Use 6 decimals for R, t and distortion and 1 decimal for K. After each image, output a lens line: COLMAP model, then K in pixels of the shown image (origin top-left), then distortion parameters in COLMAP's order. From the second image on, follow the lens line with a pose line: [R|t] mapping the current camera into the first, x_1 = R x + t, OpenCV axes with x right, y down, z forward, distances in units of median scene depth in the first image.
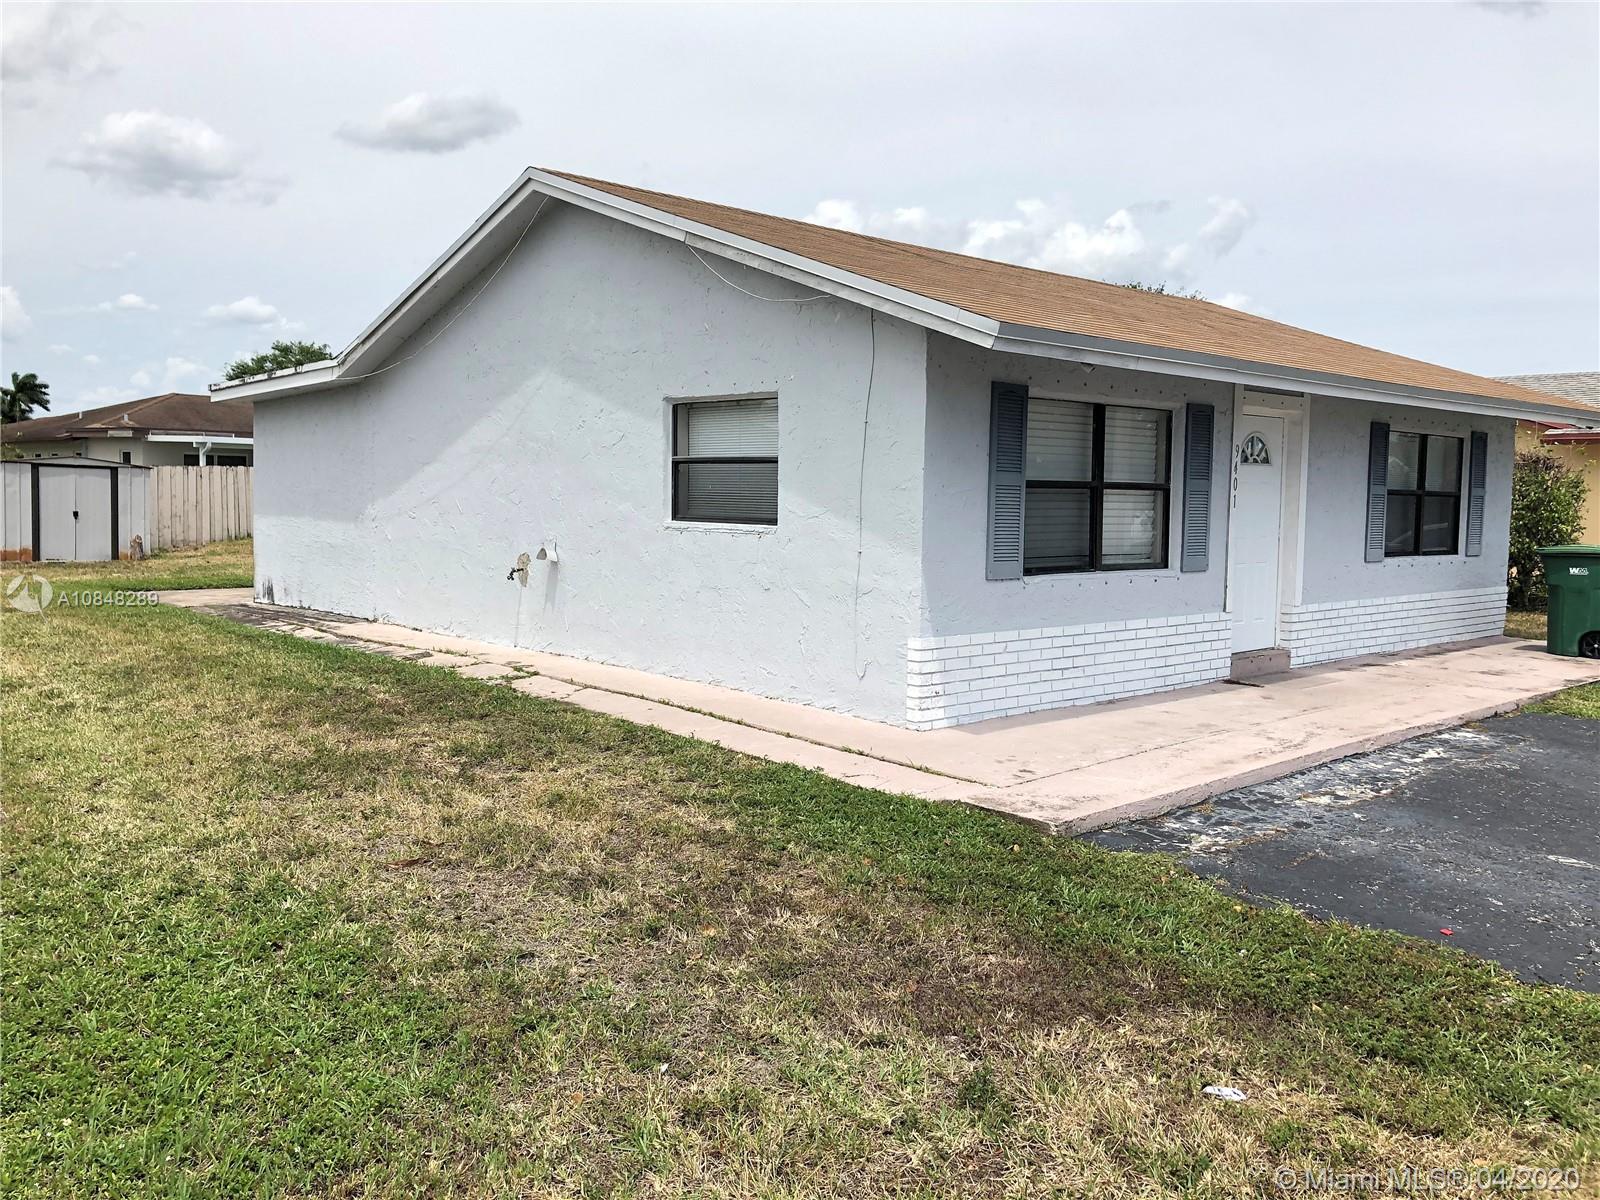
lens RADIAL K [[1305.2, 0, 800.0], [0, 1305.2, 600.0], [0, 0, 1]] dist [0.094504, -0.356243]
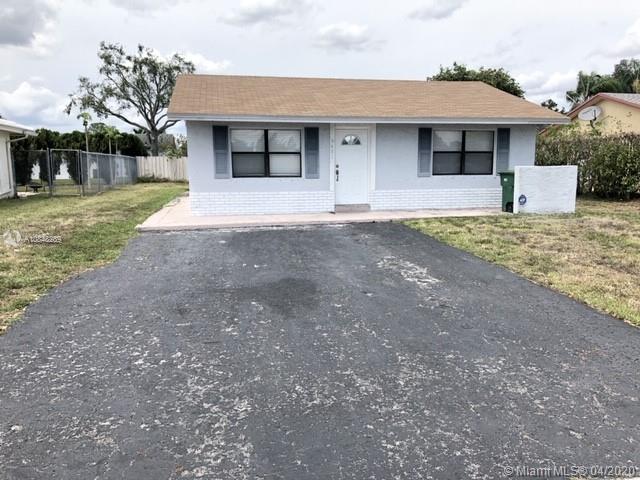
lens RADIAL K [[522.1, 0, 320.0], [0, 522.1, 240.0], [0, 0, 1]] dist [0.094504, -0.356243]
pose [[0.870186, 0.057388, -0.489370, 0.963204], [-0.023039, 0.996847, 0.075932, 0.033007], [0.492185, -0.054801, 0.868764, -0.175149]]
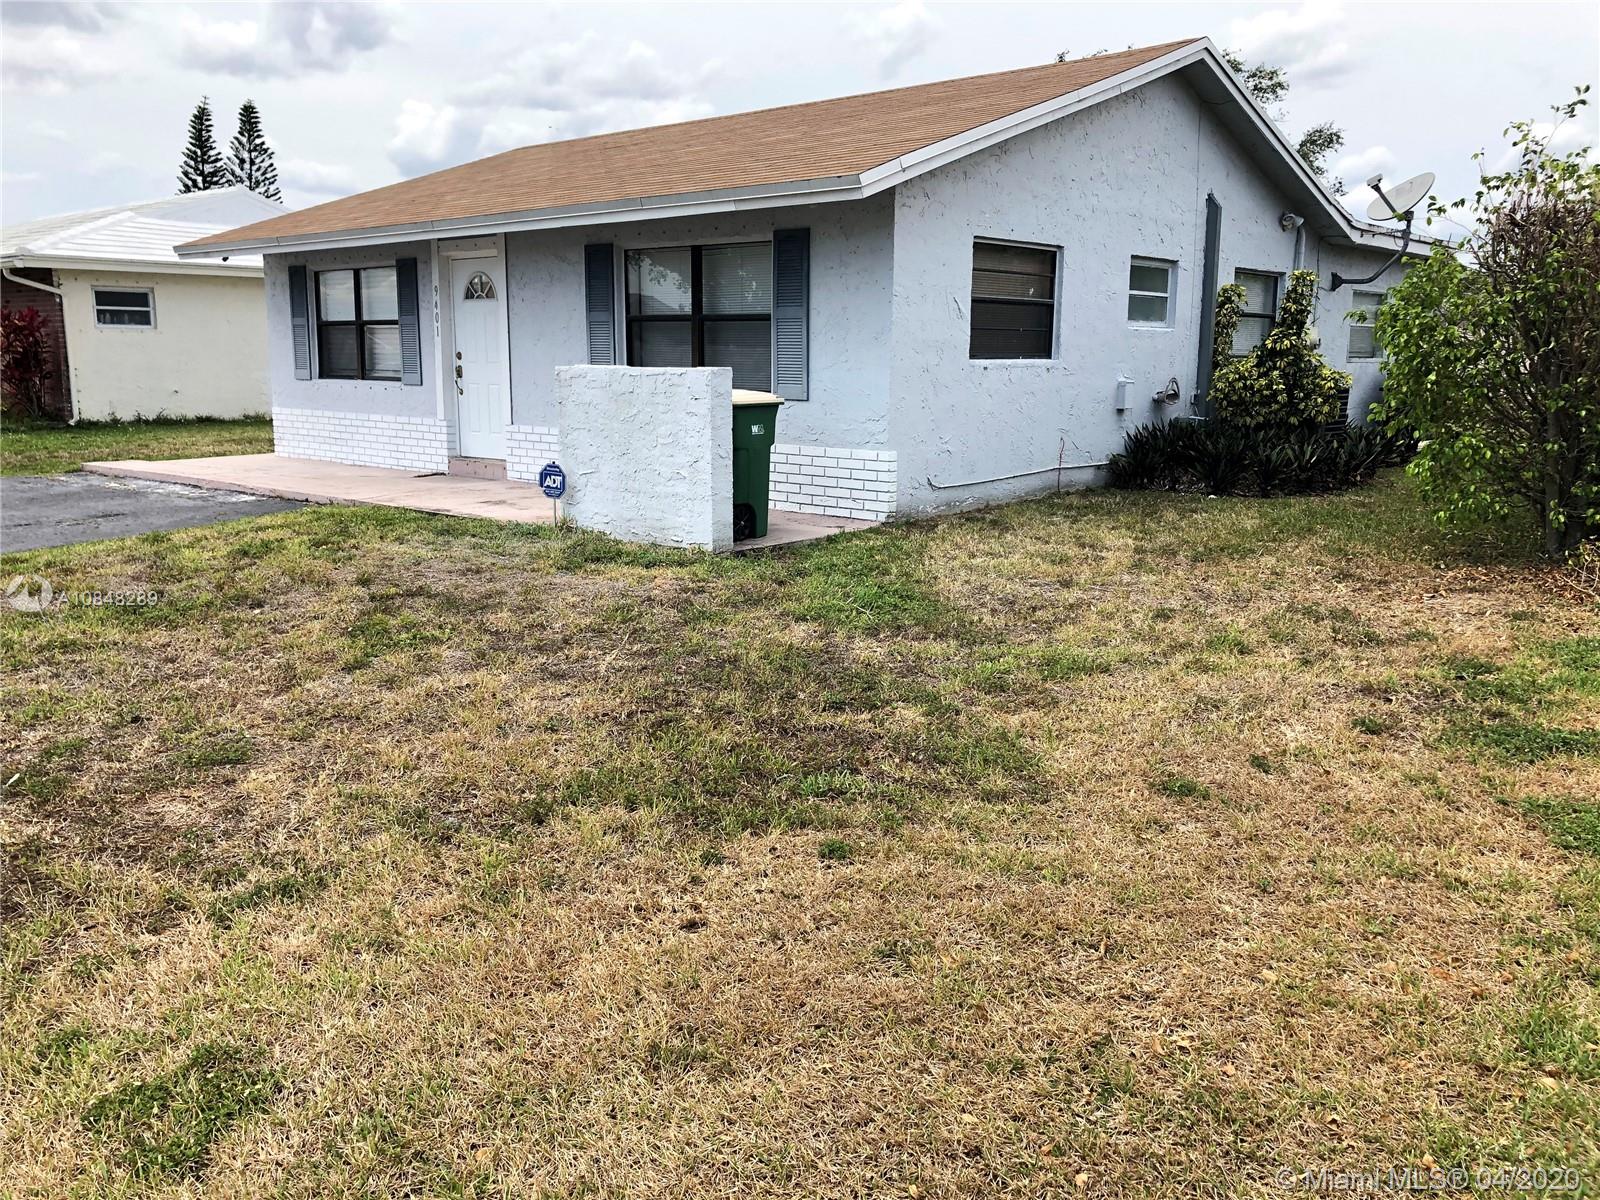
lens RADIAL K [[1305.2, 0, 800.0], [0, 1305.2, 600.0], [0, 0, 1]] dist [0.094504, -0.356243]
pose [[0.176242, 0.181215, -0.967522, 1.660630], [-0.071517, 0.982668, 0.171025, -0.061152], [0.981745, 0.039053, 0.186148, 1.104007]]
